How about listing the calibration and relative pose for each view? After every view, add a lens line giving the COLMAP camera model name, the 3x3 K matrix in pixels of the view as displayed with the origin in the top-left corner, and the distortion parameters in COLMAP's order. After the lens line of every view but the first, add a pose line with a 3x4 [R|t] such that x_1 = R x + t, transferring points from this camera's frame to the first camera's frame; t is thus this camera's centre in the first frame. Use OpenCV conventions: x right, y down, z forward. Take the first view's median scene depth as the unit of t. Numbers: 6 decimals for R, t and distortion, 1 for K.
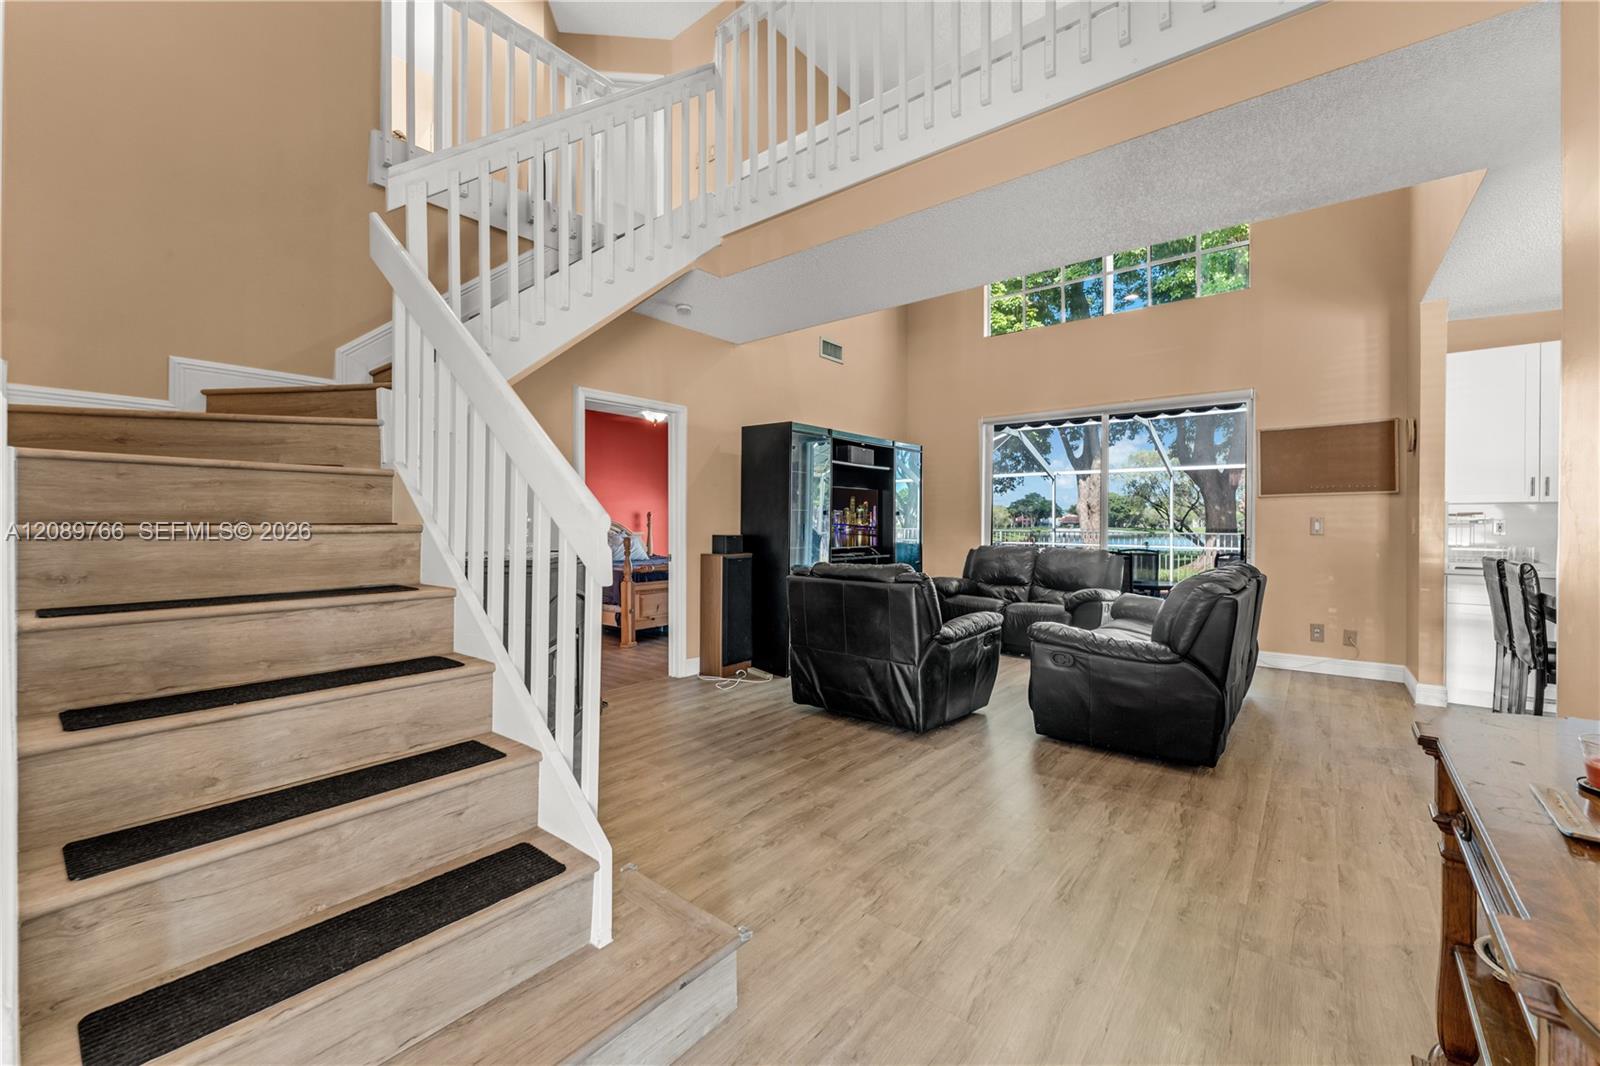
lens RADIAL K [[648.2, 0, 803.6], [0, 648.2, 528.2], [0, 0, 1]] dist [-0.000966, 0.000588]
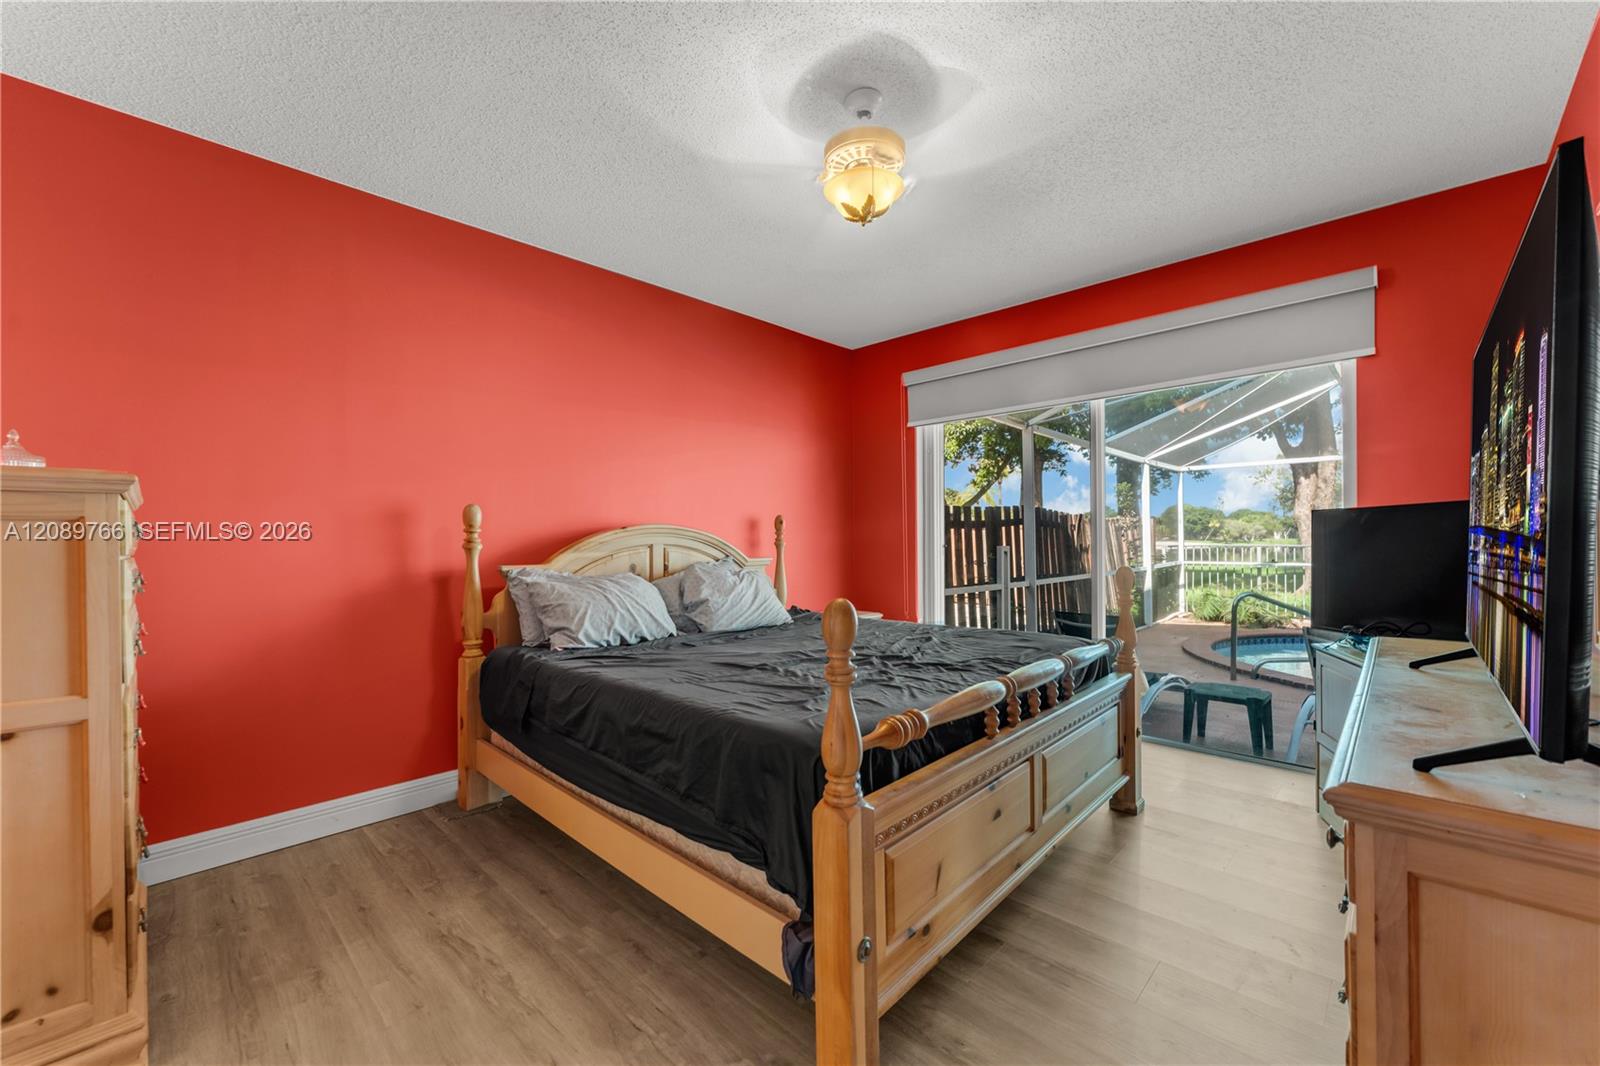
lens RADIAL K [[648.2, 0, 802.0], [0, 648.2, 543.8], [0, 0, 1]] dist [-0.000966, 0.000588]
pose [[0.995644, -0.012703, -0.092371, -0.177811], [0.012442, 0.999917, -0.003401, -0.002862], [0.092406, 0.002237, 0.995719, 0.530715]]
